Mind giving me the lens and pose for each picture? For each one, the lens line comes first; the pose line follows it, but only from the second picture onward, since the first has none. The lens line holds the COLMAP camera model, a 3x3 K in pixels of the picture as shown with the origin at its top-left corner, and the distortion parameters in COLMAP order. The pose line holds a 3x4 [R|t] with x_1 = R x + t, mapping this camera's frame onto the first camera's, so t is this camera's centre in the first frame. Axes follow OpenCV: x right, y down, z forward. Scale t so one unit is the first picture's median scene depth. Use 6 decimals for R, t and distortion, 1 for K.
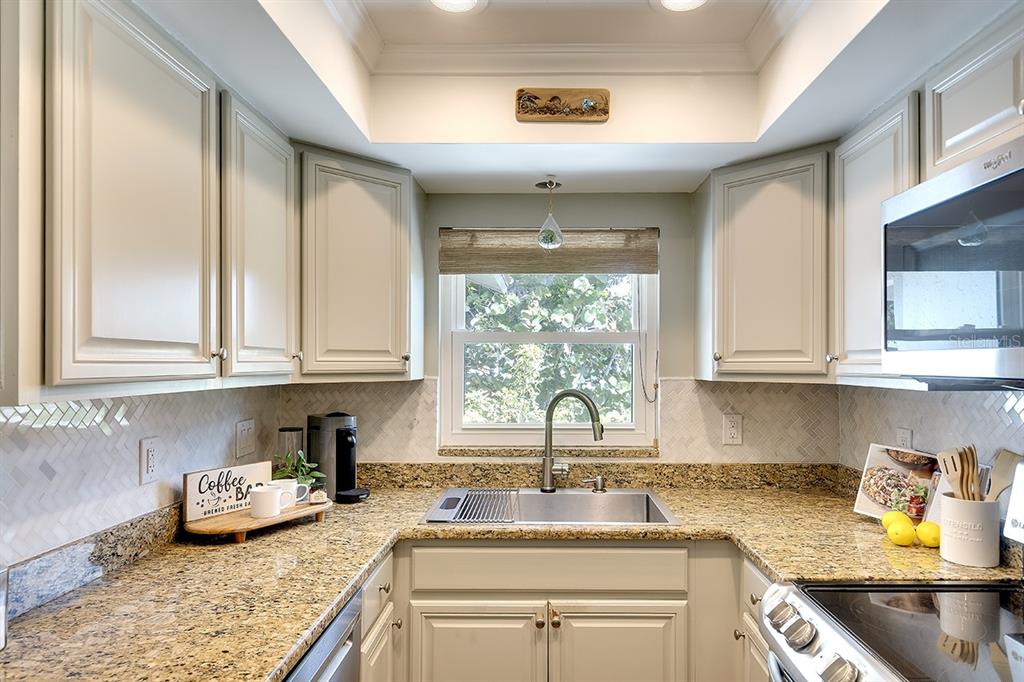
lens RADIAL K [[649.2, 0, 525.3], [0, 649.2, 357.3], [0, 0, 1]] dist [0.015013, -0.010362]
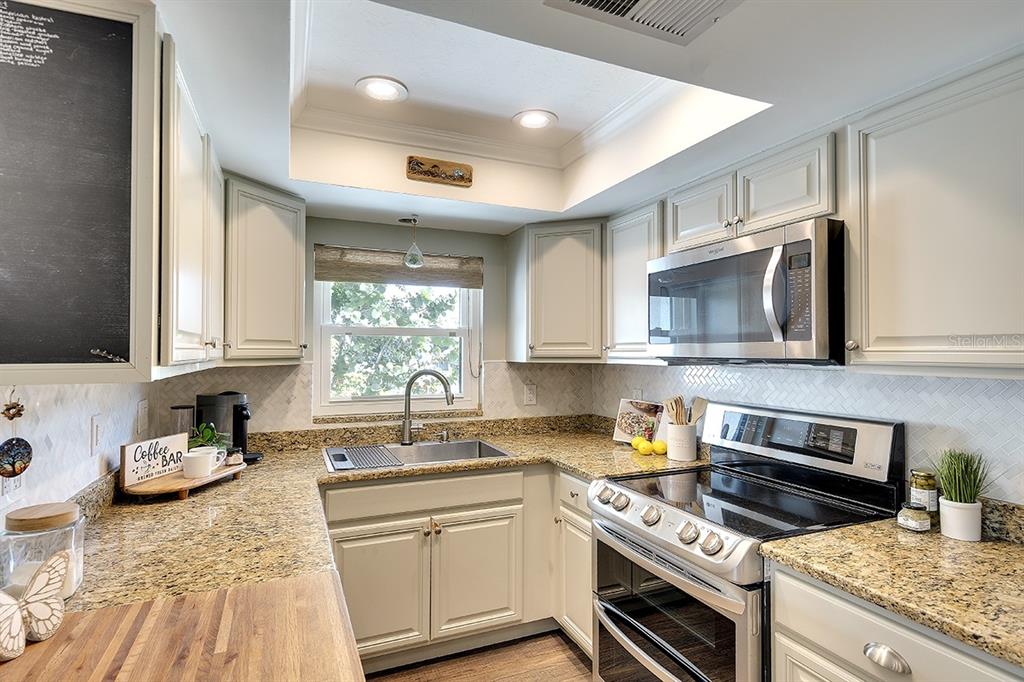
lens RADIAL K [[520.2, 0, 509.9], [0, 520.2, 342.9], [0, 0, 1]] dist [0.000330, -0.000474]
pose [[0.922477, 0.006509, 0.385998, -0.224957], [-0.003681, 0.999961, -0.008065, 0.000754], [-0.386036, 0.006018, 0.922464, -0.111175]]
